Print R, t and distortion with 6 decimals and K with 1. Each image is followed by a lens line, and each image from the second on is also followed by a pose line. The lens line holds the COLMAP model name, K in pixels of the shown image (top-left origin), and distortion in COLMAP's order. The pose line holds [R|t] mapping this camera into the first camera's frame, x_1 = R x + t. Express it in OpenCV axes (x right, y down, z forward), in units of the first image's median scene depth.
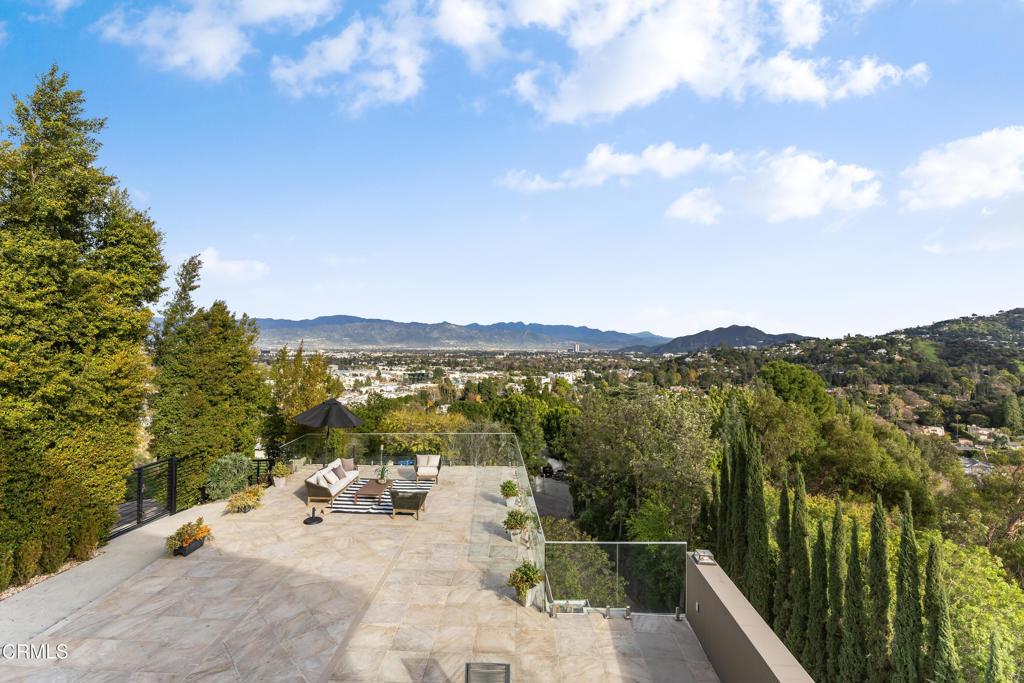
lens RADIAL K [[465.0, 0, 512.0], [0, 465.0, 341.5], [0, 0, 1]] dist [0.002766, -0.000653]
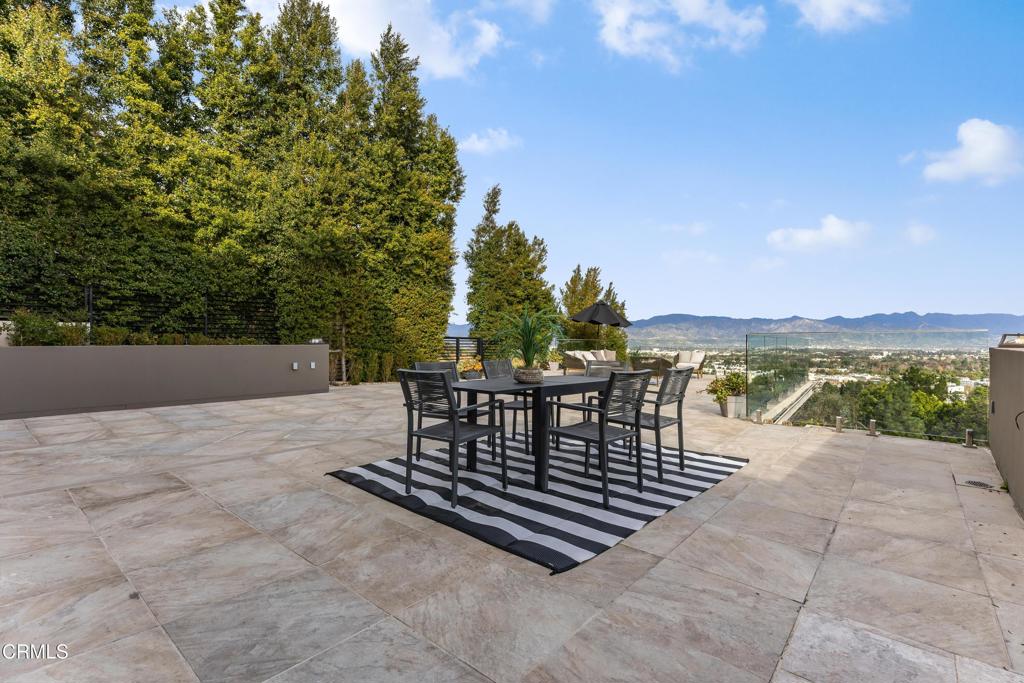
lens RADIAL K [[465.0, 0, 512.0], [0, 465.0, 341.5], [0, 0, 1]] dist [0.002766, -0.000653]
pose [[0.770895, -0.008919, -0.636900, 0.130567], [0.010265, 0.999946, -0.001578, 0.210444], [0.636880, -0.005321, 0.770945, 0.047689]]
